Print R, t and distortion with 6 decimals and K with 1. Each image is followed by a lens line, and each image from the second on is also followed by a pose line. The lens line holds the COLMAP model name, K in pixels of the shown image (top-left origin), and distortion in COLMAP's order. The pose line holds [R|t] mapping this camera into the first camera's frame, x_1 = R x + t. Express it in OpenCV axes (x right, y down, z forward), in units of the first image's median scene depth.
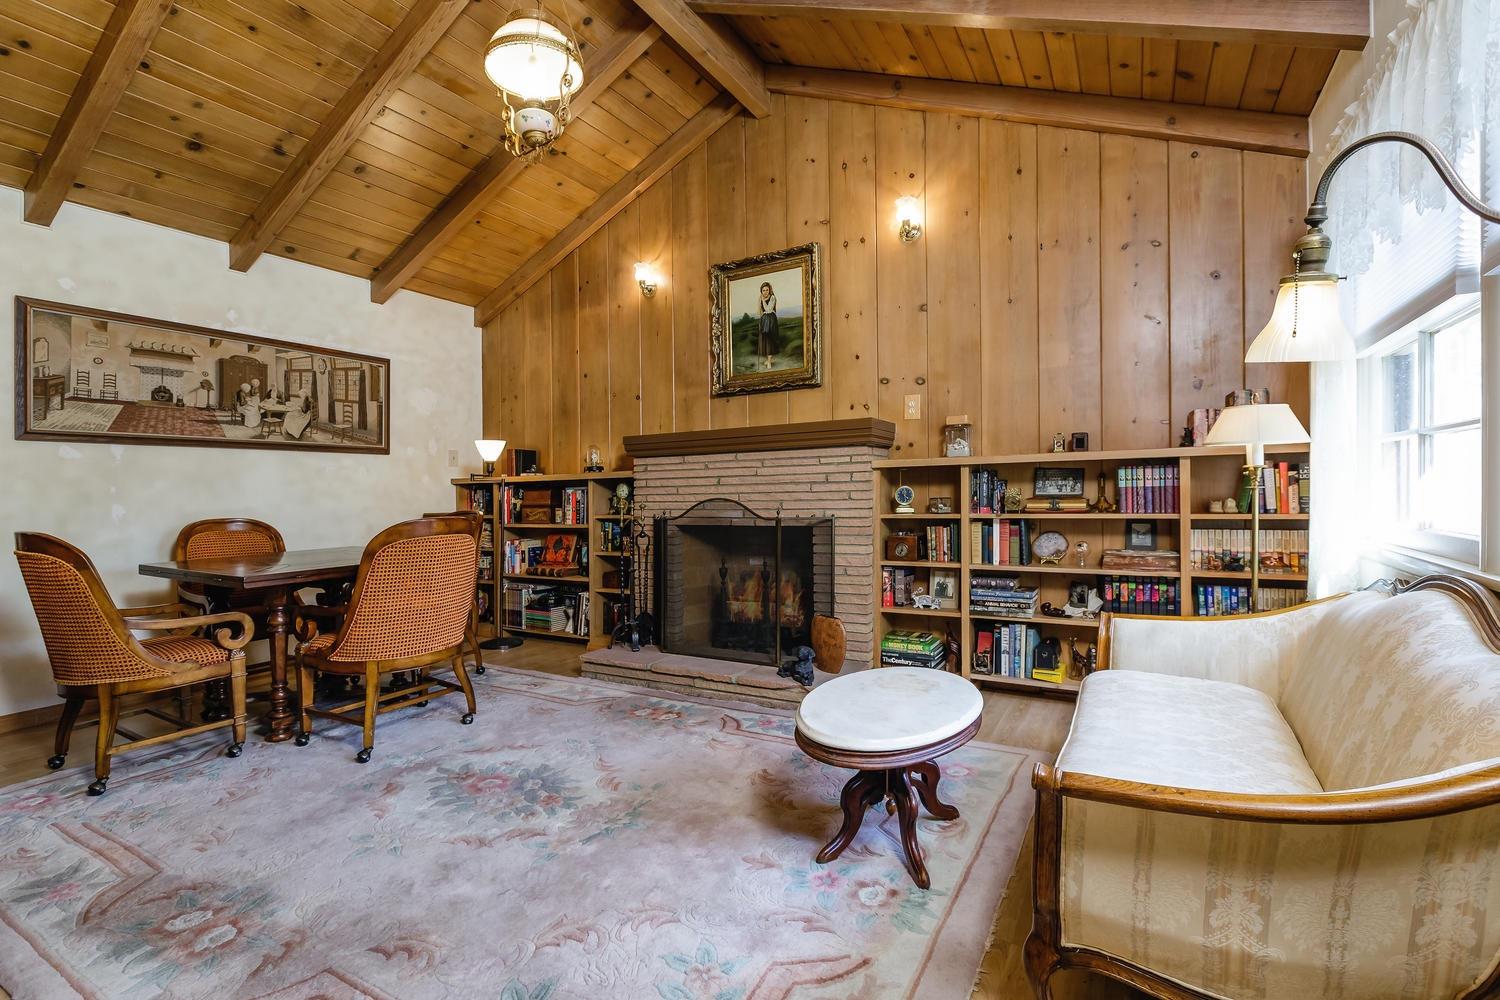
lens RADIAL K [[685.0, 0, 750.2], [0, 685.0, 494.4], [0, 0, 1]] dist [-0.003713, -0.001526]
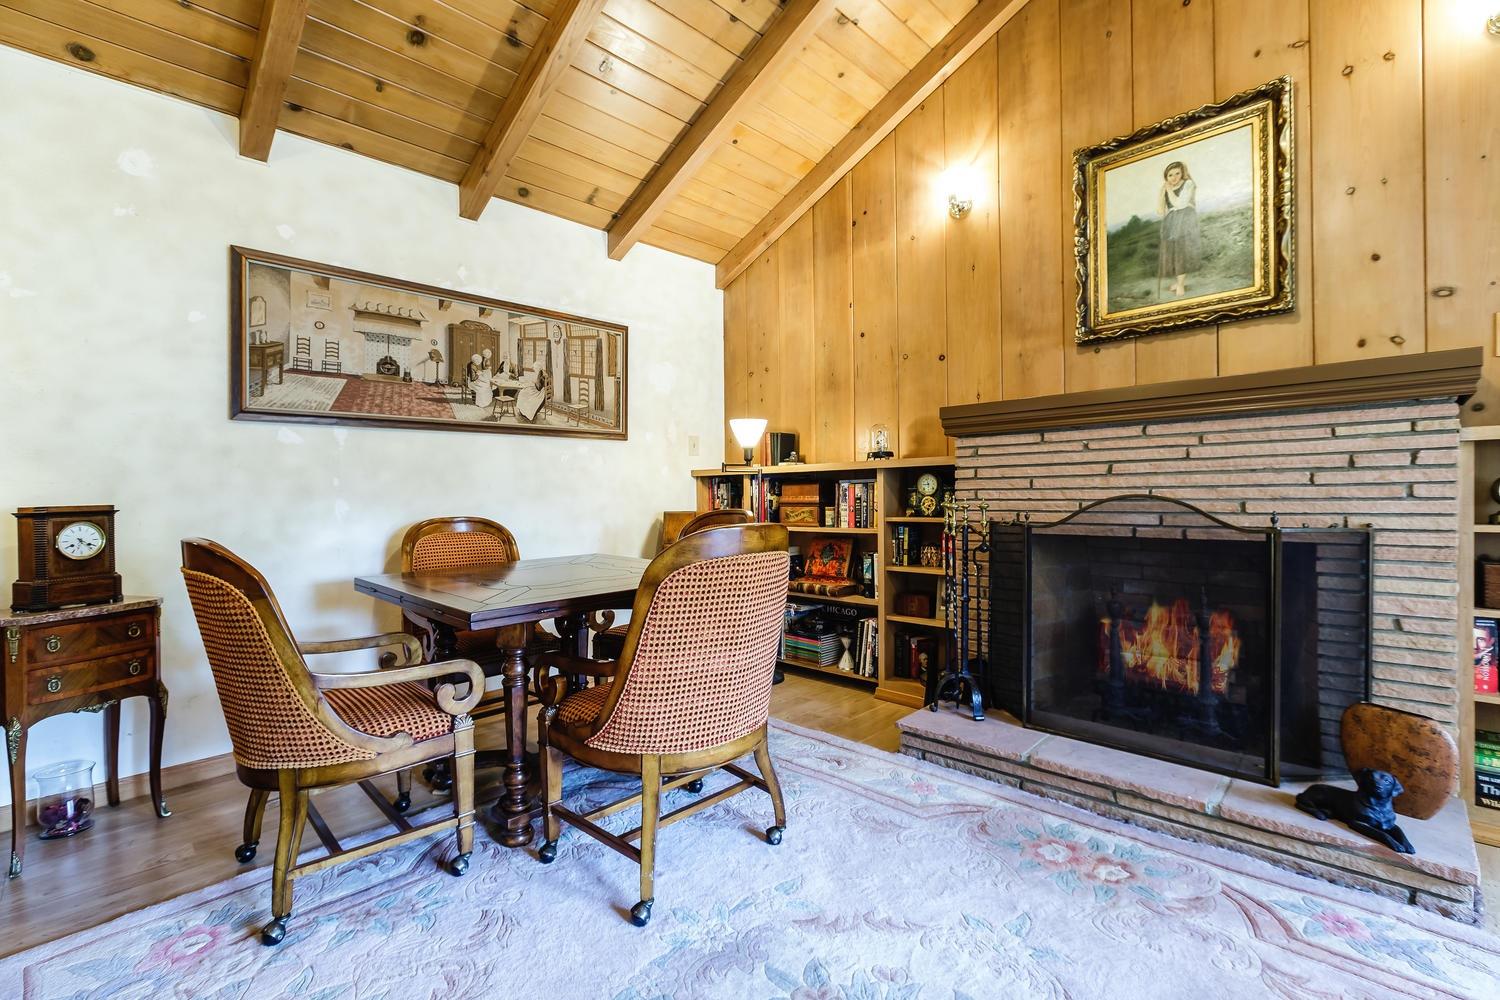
lens RADIAL K [[663.1, 0, 750.8], [0, 663.1, 495.7], [0, 0, 1]] dist [-0.000356, 0.000545]
pose [[0.969252, 0.004718, -0.246024, -0.218435], [-0.002912, 0.999966, 0.007704, 0.002569], [0.246052, -0.006750, 0.969233, 0.302505]]
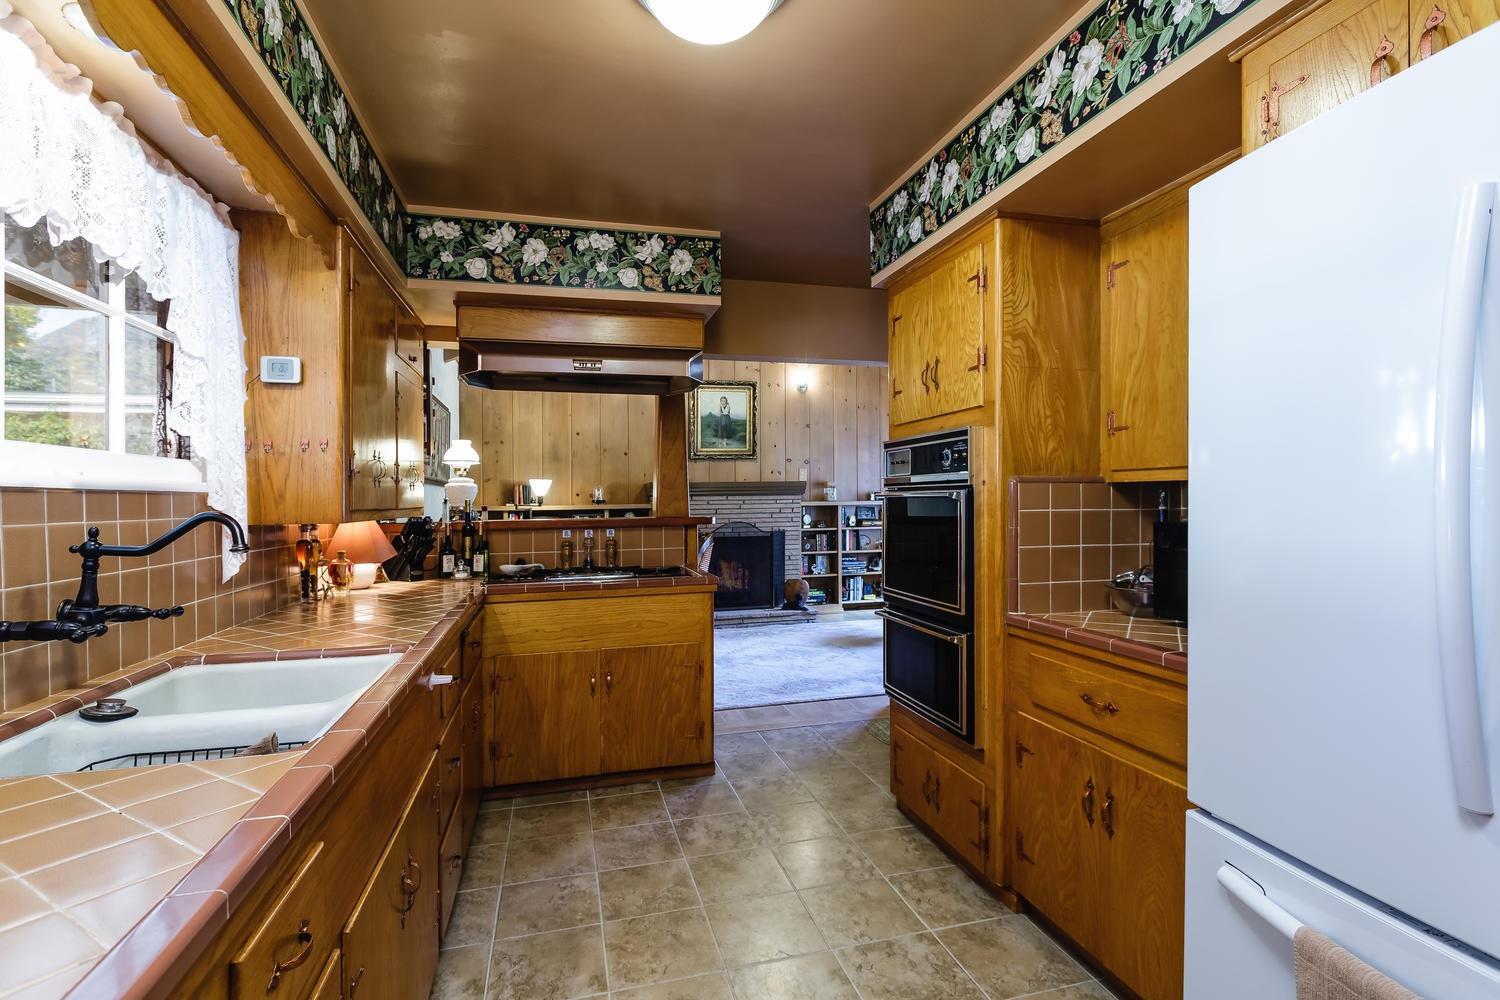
lens RADIAL K [[698.6, 0, 746.7], [0, 698.6, 518.3], [0, 0, 1]] dist [-0.000833, -0.000275]
pose [[0.704351, -0.002840, 0.709846, -1.233128], [0.001122, 0.999995, 0.002887, -0.007110], [-0.709851, -0.001237, 0.704351, -0.293275]]
